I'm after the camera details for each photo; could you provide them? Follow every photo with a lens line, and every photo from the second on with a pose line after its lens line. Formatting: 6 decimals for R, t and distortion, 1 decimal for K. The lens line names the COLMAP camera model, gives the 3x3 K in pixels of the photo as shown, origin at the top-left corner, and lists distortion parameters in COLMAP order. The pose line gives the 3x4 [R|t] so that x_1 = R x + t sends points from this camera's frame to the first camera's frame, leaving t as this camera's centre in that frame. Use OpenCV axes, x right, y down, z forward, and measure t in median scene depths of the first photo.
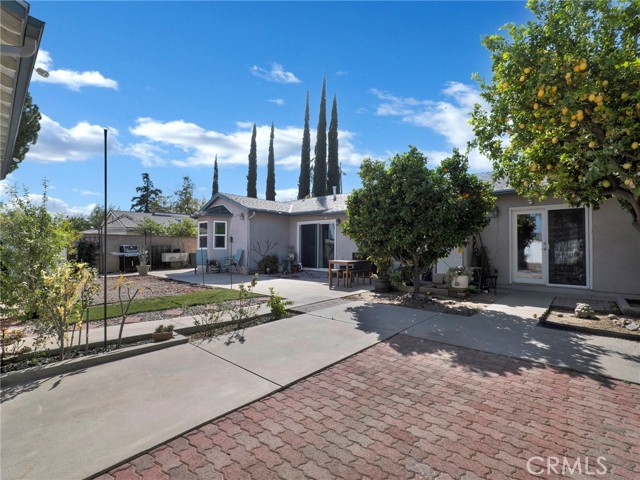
lens RADIAL K [[302.6, 0, 319.6], [0, 302.6, 243.2], [0, 0, 1]] dist [-0.015791, 0.000241]
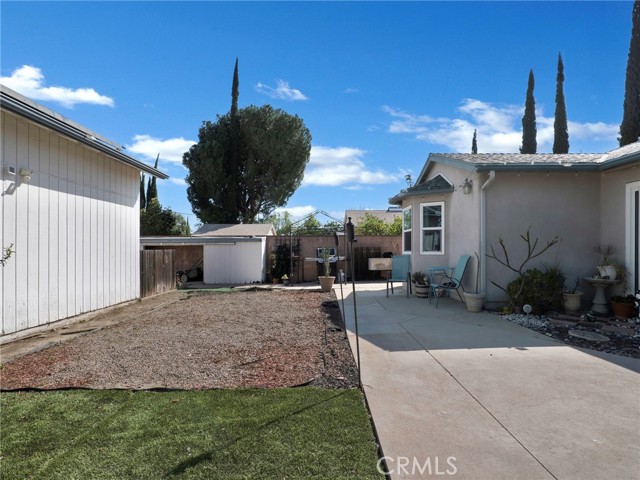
lens RADIAL K [[302.6, 0, 319.6], [0, 302.6, 243.2], [0, 0, 1]] dist [-0.015791, 0.000241]
pose [[0.655063, -0.019335, -0.755327, -0.045375], [0.019485, 0.999772, -0.008694, 0.001036], [0.755323, -0.009023, 0.655291, 0.475752]]
